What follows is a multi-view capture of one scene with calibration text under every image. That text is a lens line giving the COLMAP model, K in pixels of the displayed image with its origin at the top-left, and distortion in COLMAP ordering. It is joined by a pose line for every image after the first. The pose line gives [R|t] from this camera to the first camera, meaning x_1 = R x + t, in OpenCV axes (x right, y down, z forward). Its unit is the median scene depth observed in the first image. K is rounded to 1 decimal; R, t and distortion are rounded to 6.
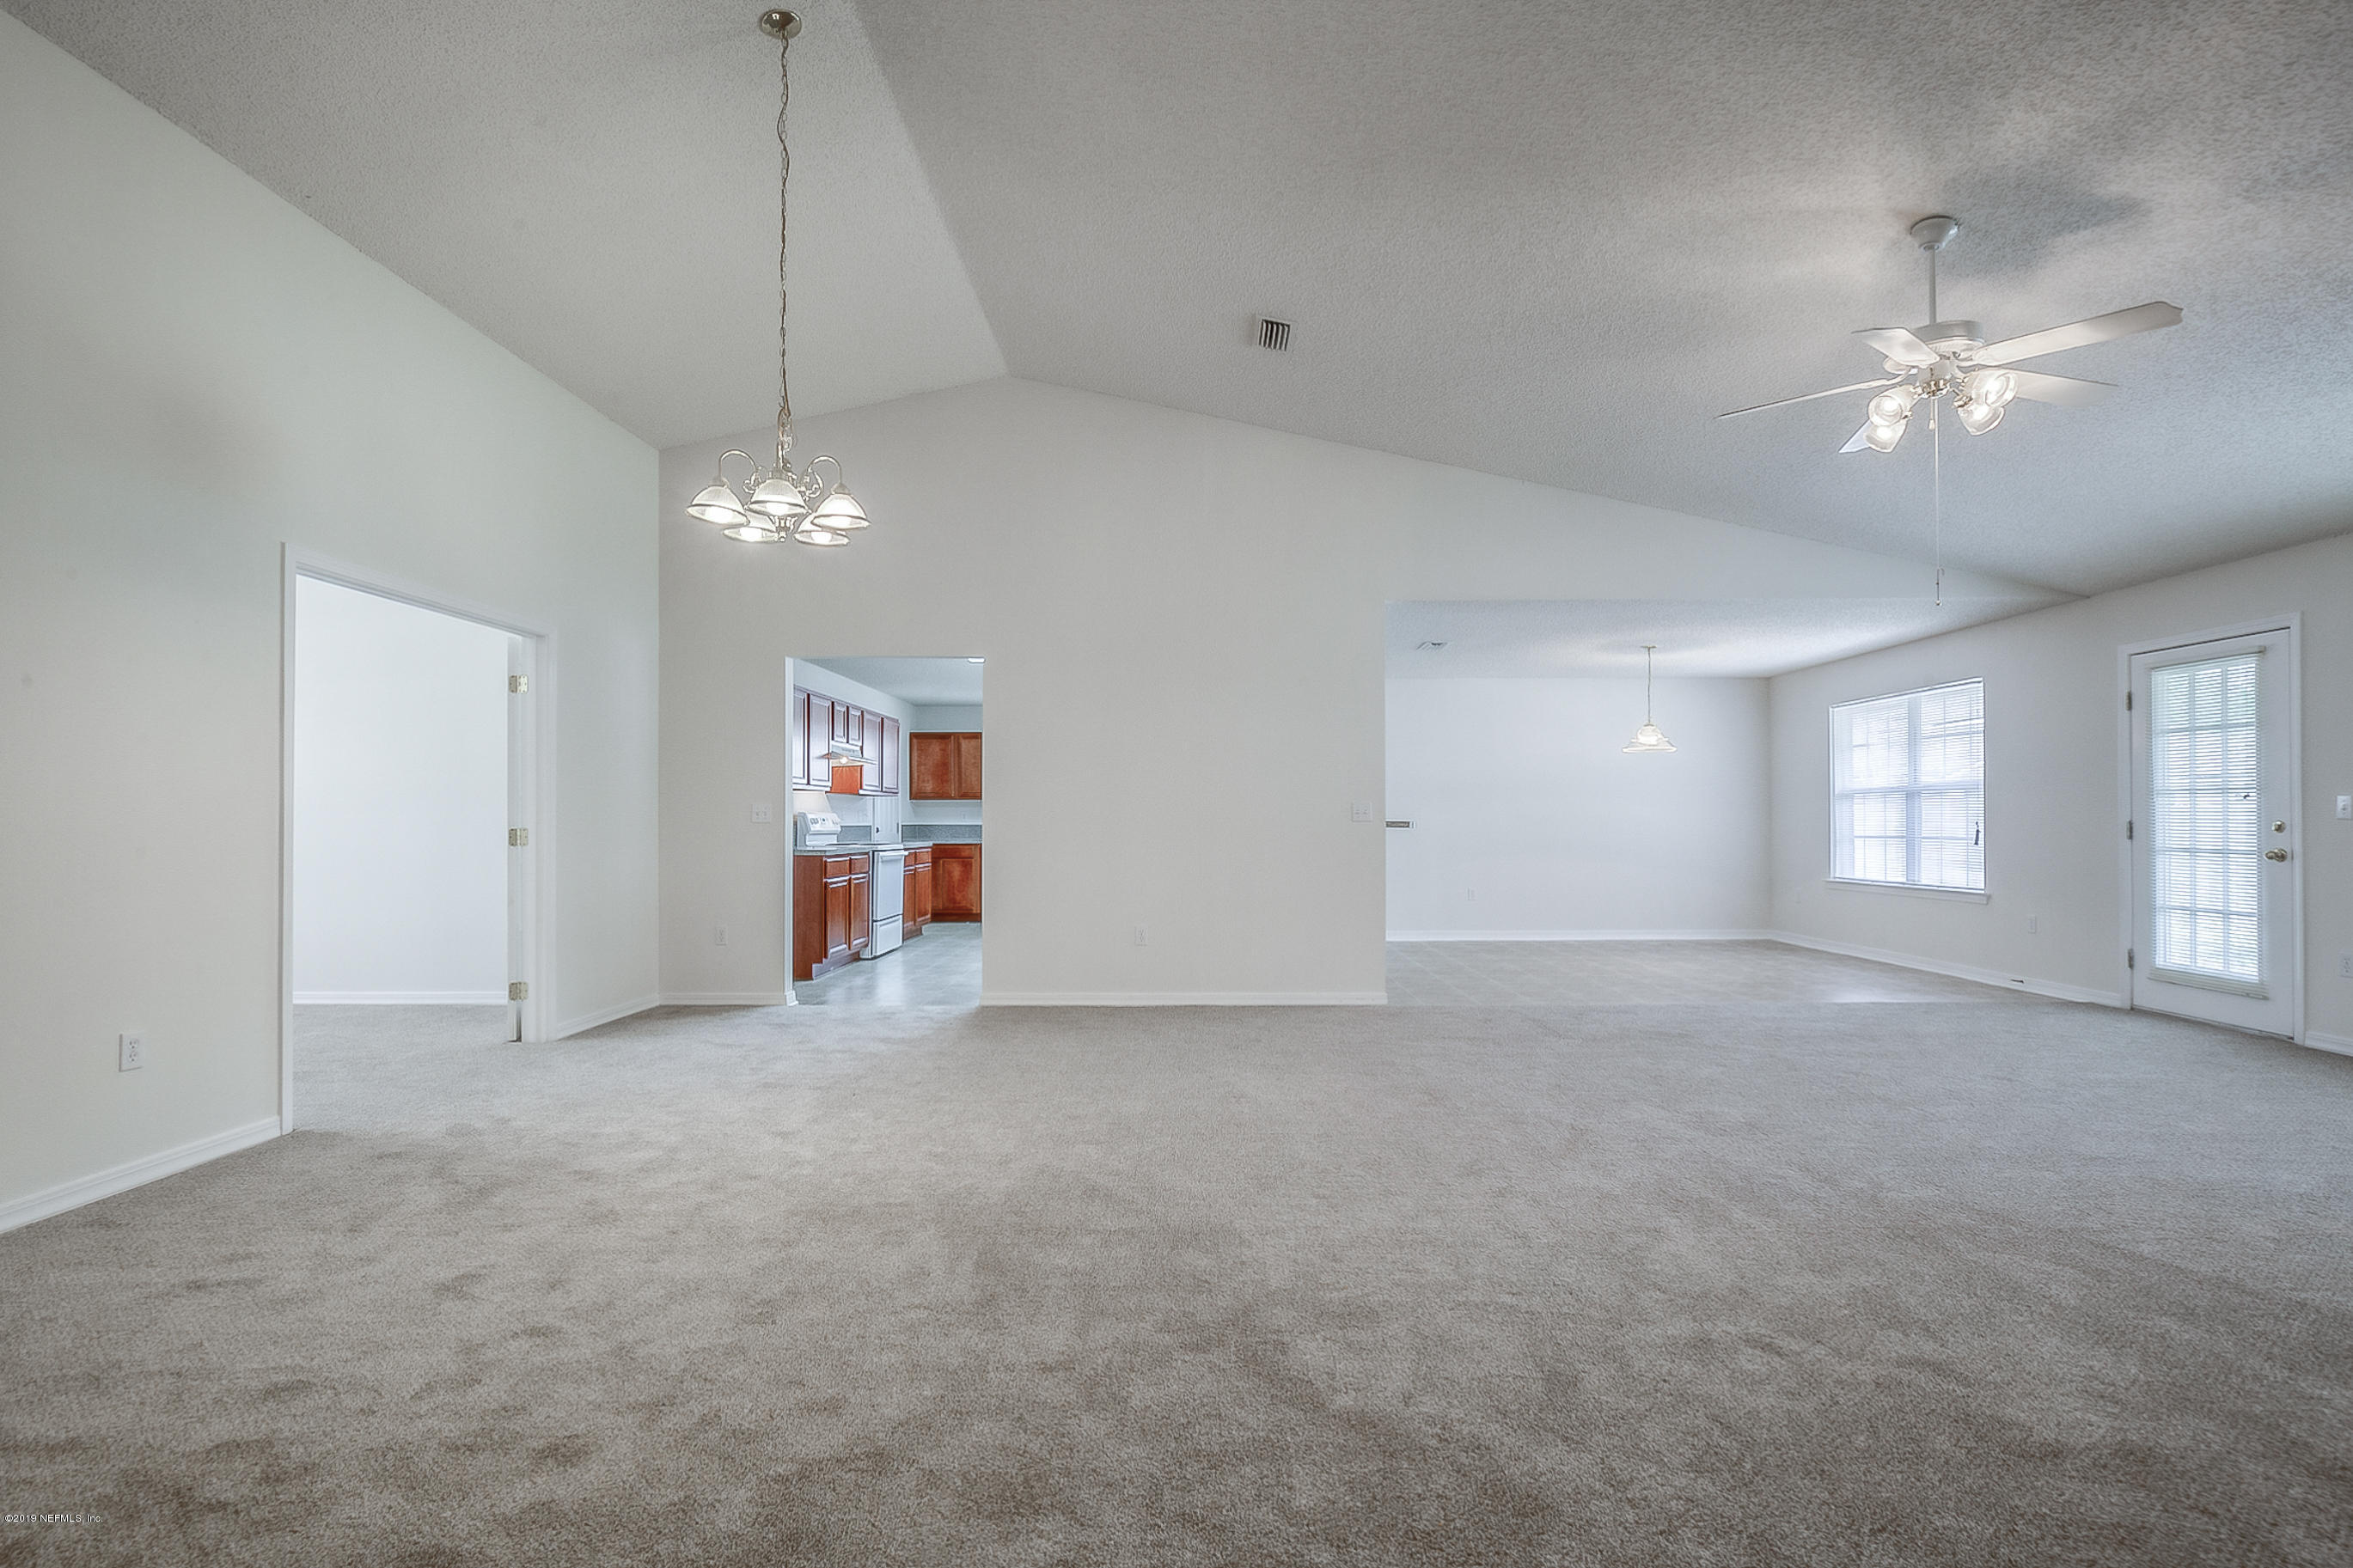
lens RADIAL K [[1085.0, 0, 1197.7], [0, 1085.0, 819.4], [0, 0, 1]] dist [-0.007494, 0.001481]
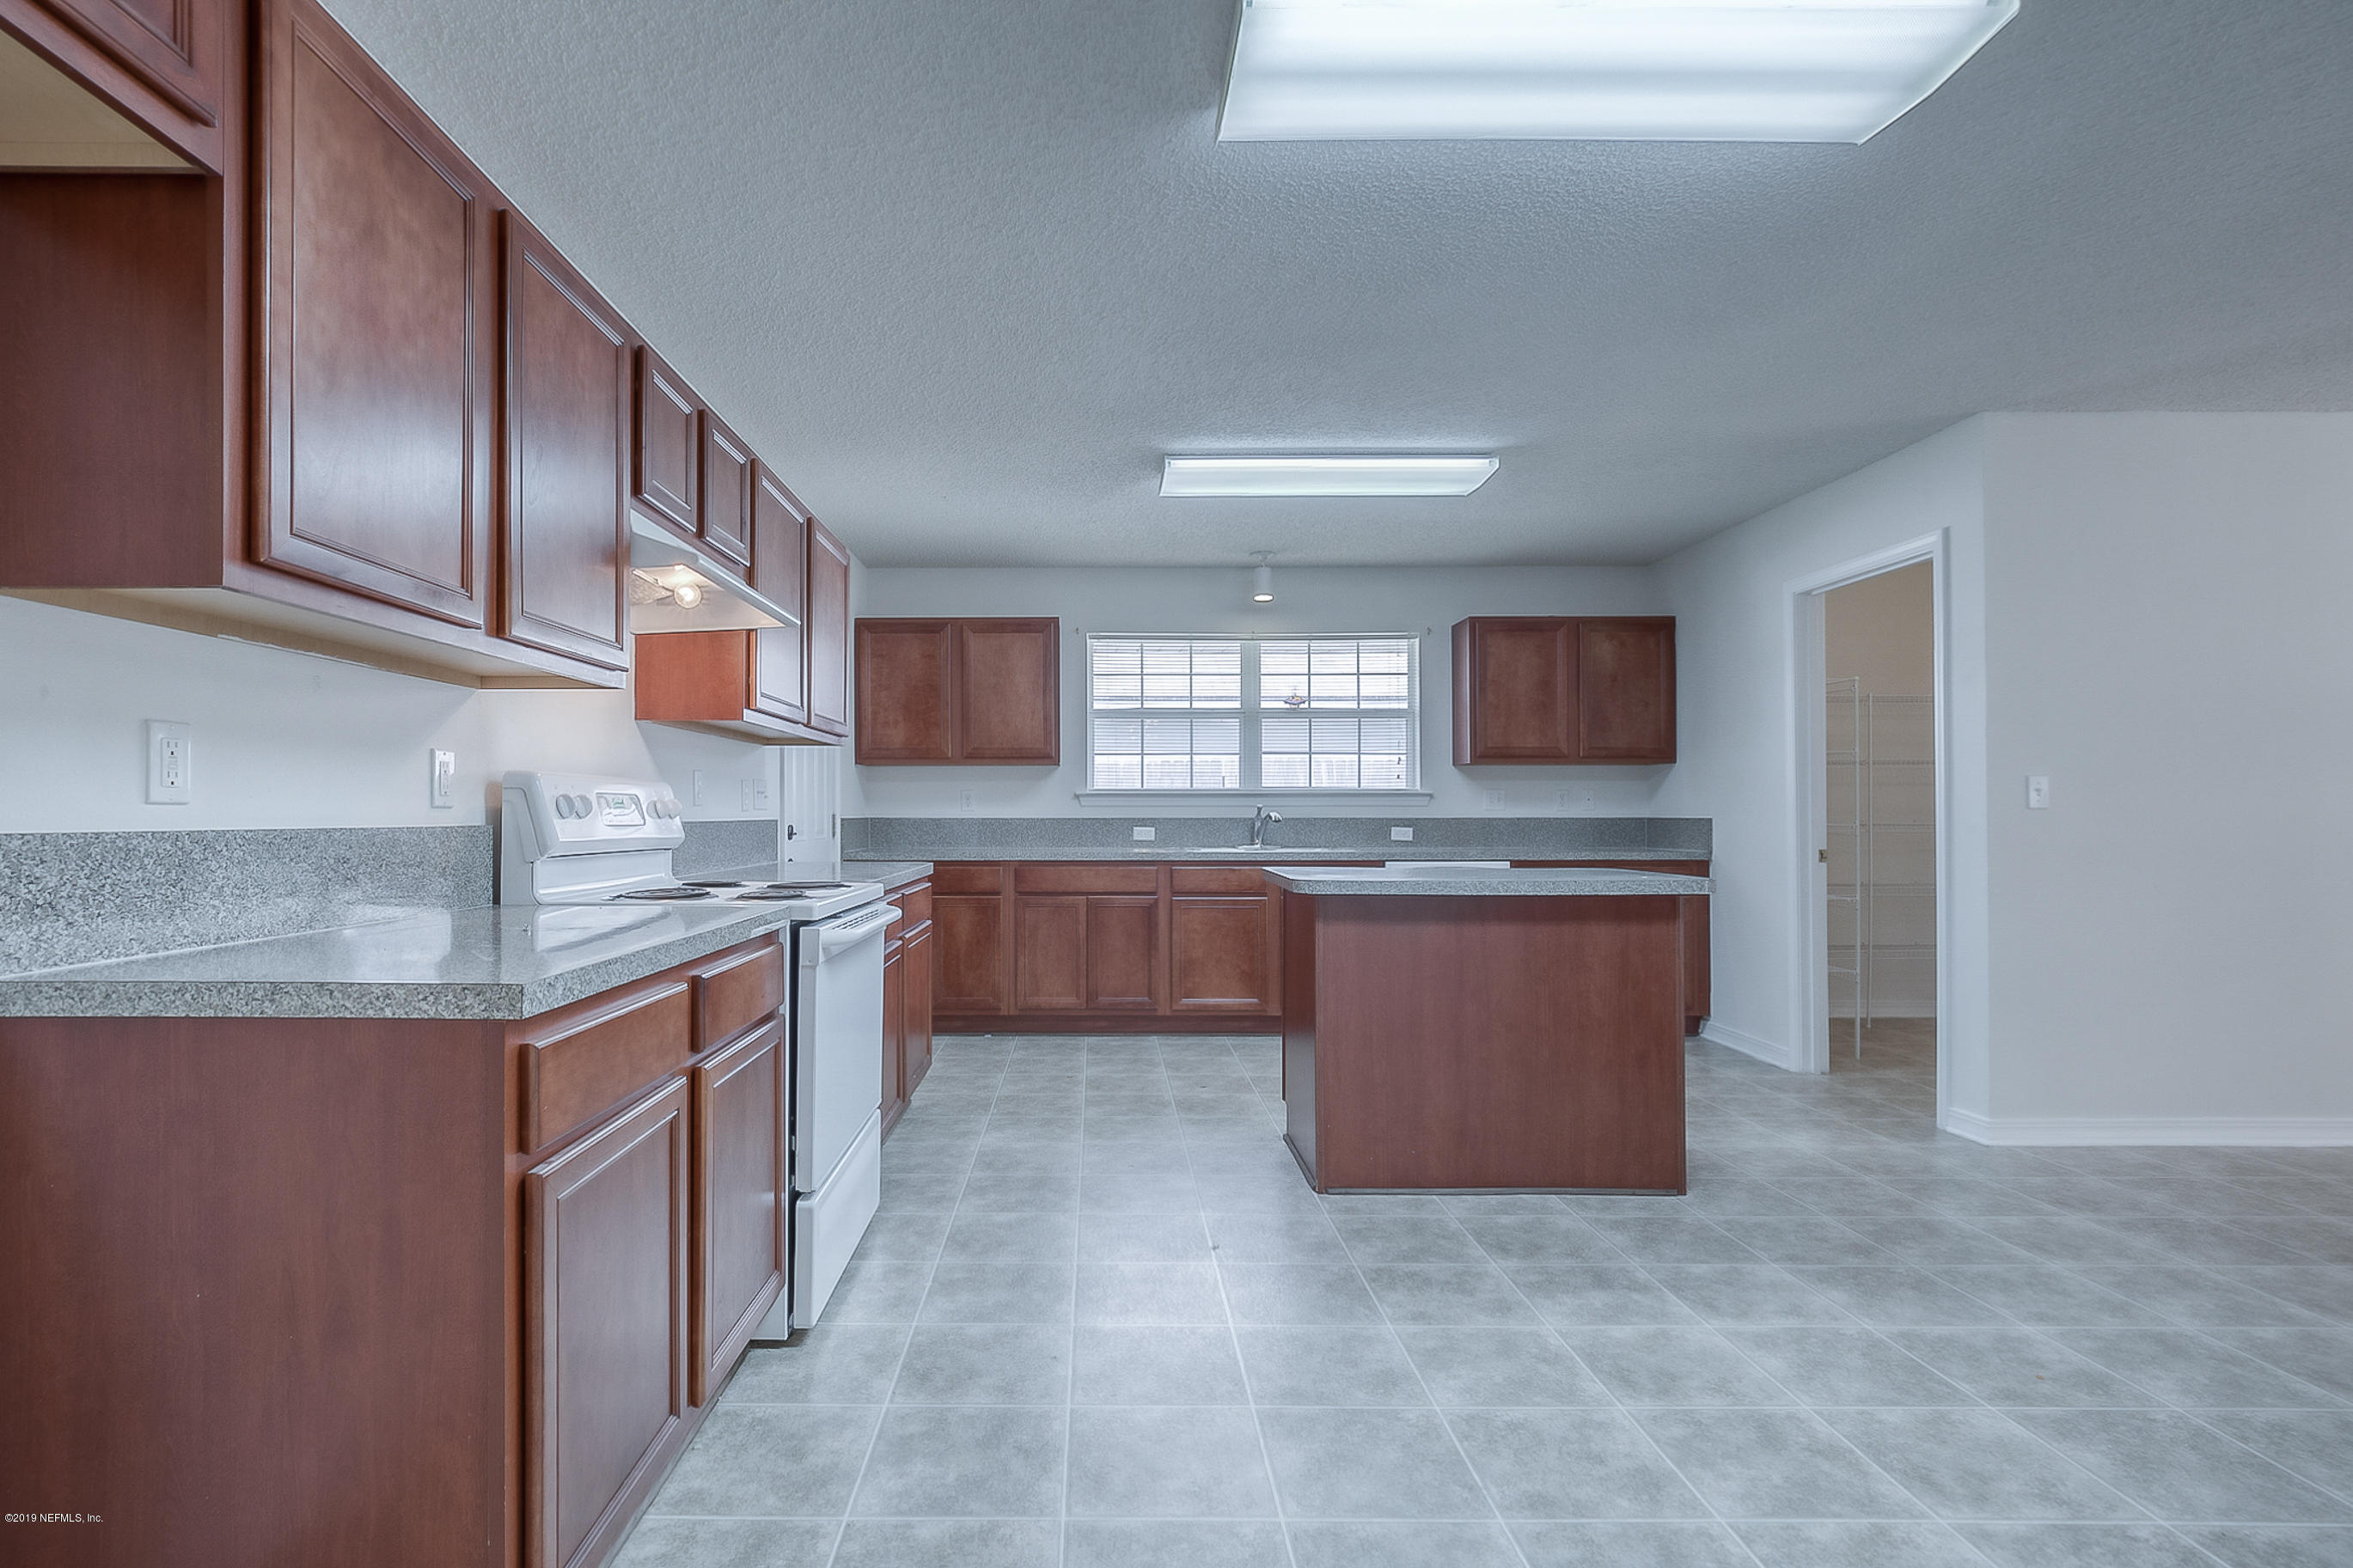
lens RADIAL K [[1126.2, 0, 1096.1], [0, 1126.2, 807.0], [0, 0, 1]] dist [-0.003468, -0.000648]
pose [[0.999986, 0.000074, -0.005339, -0.323658], [-0.000095, 0.999993, -0.003794, 0.004226], [0.005339, 0.003795, 0.999979, 1.048946]]
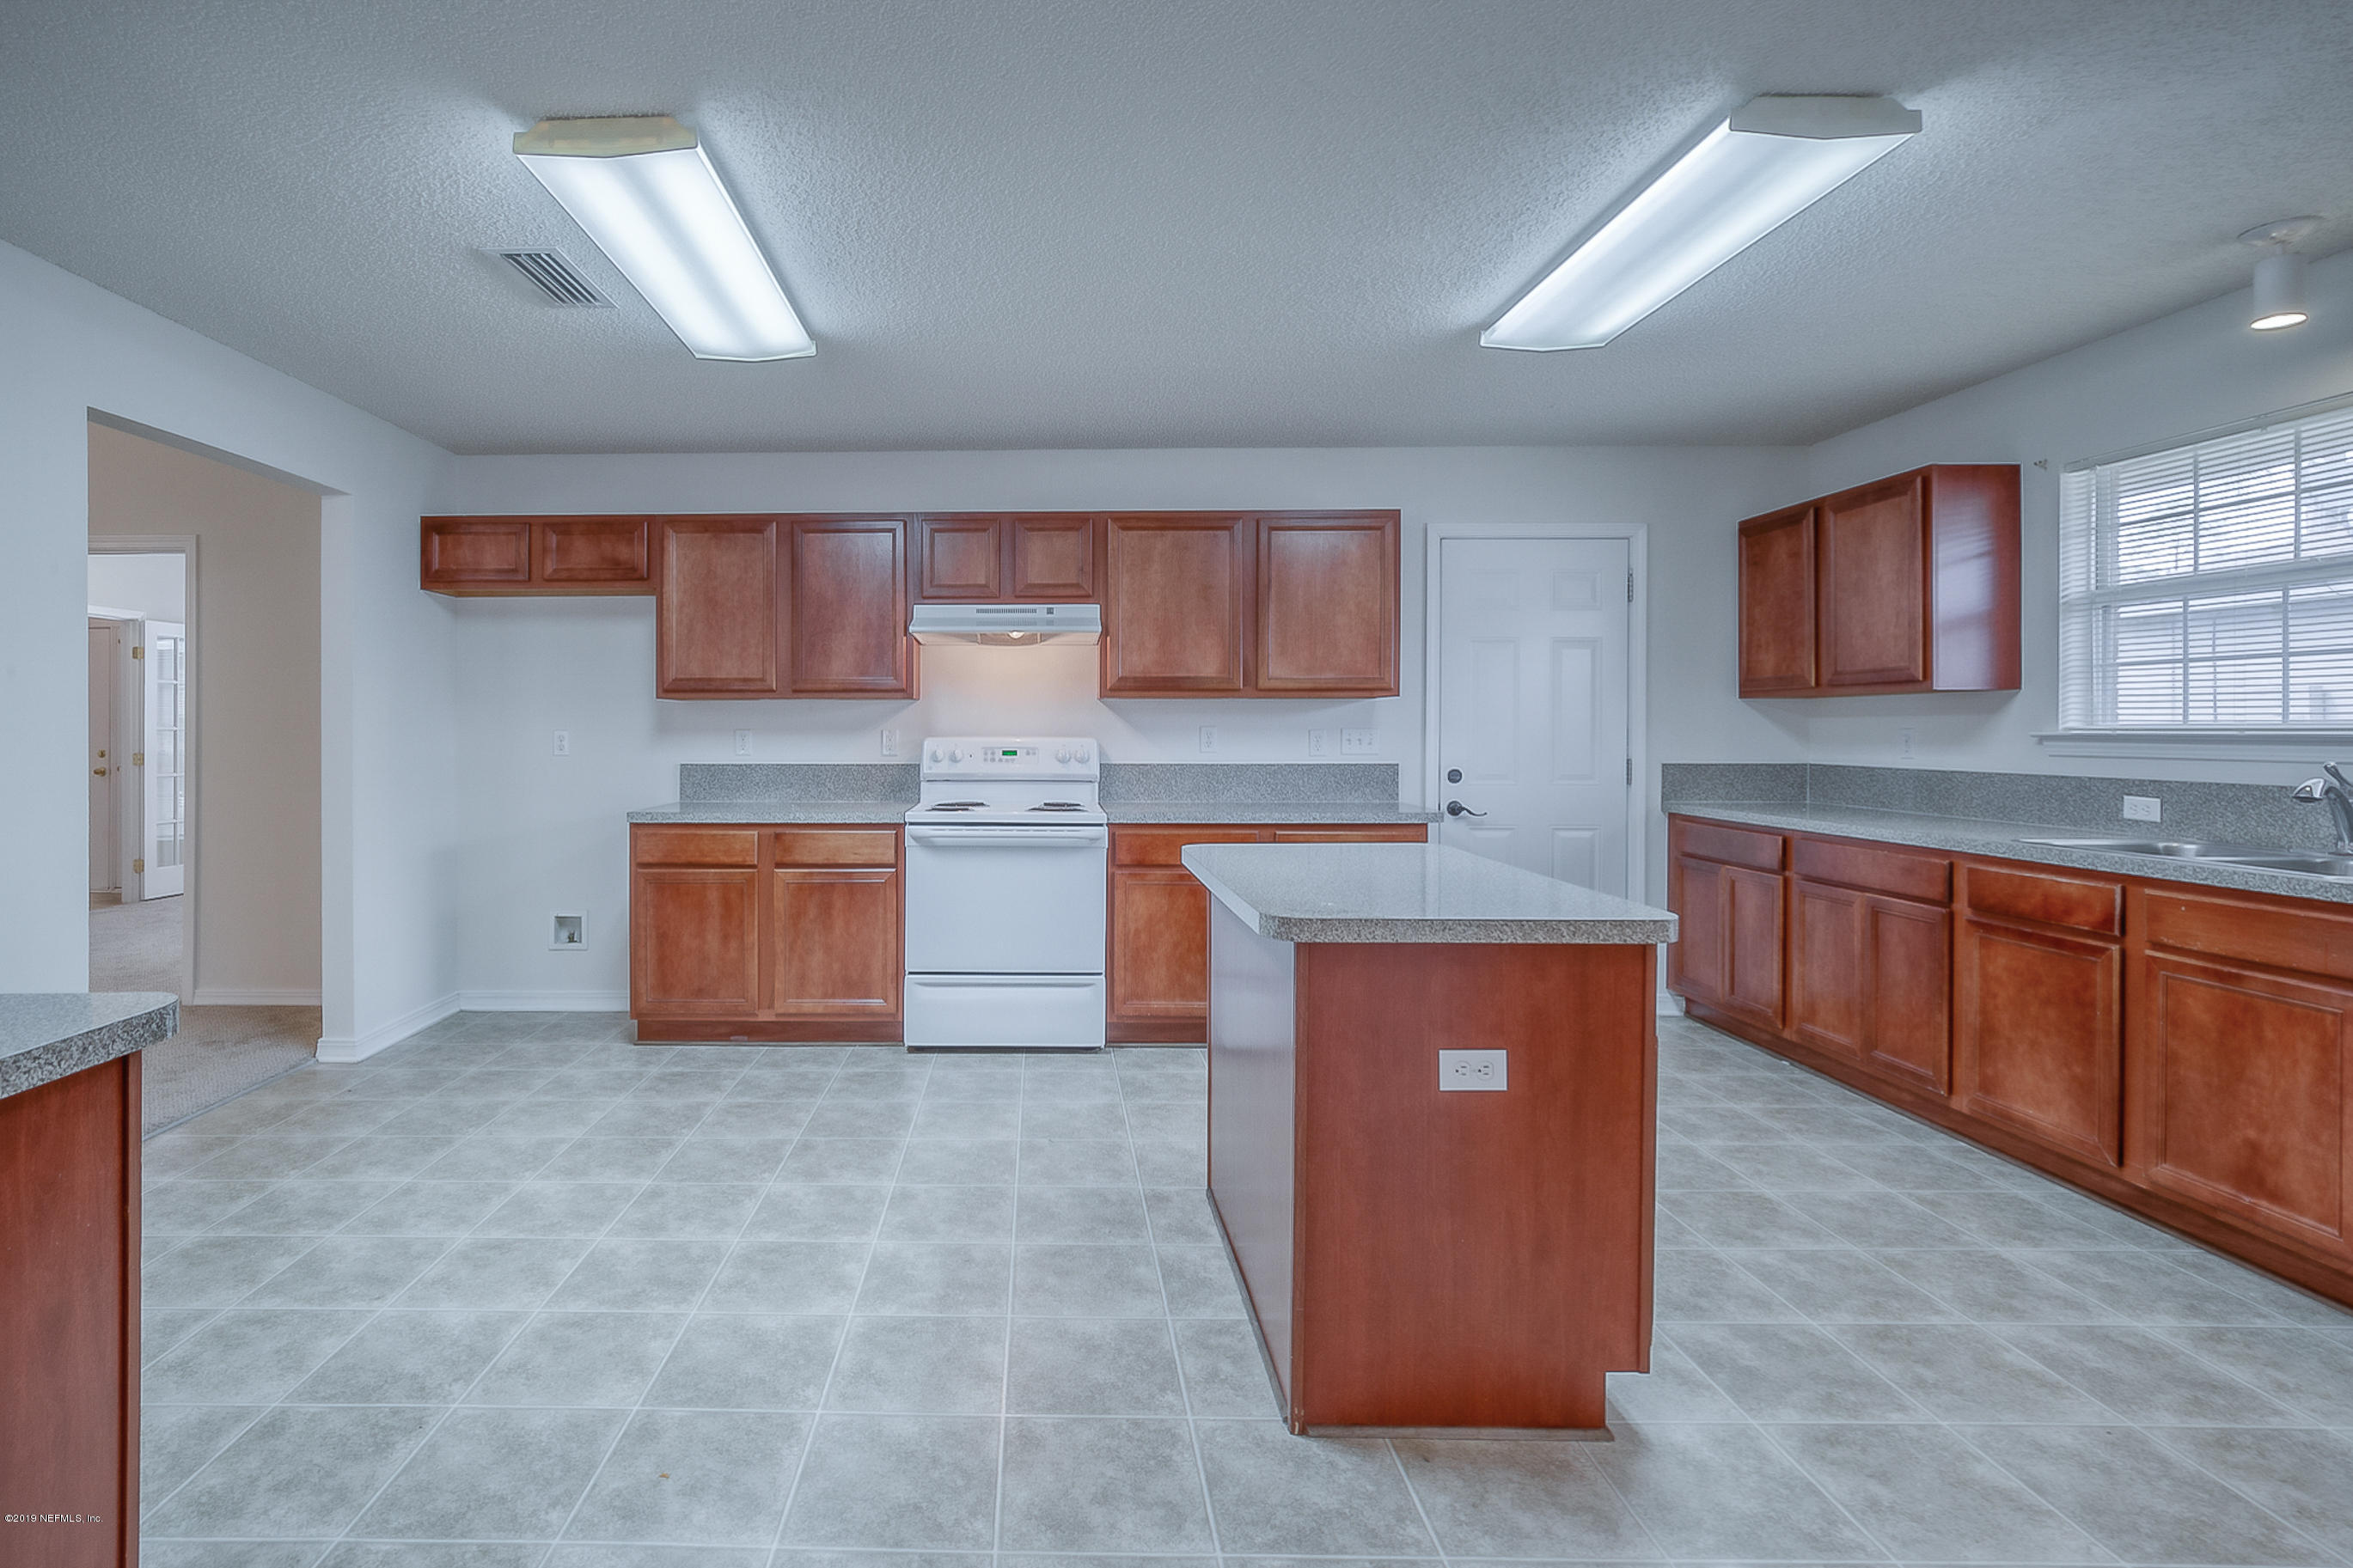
lens RADIAL K [[1146.0, 0, 1015.7], [0, 1146.0, 729.1], [0, 0, 1]] dist [-0.004816, -0.000193]
pose [[-0.020183, 0.003640, -0.999790, 0.279272], [0.001847, 0.999992, 0.003603, -0.017981], [0.999795, -0.001774, -0.020189, 1.508367]]
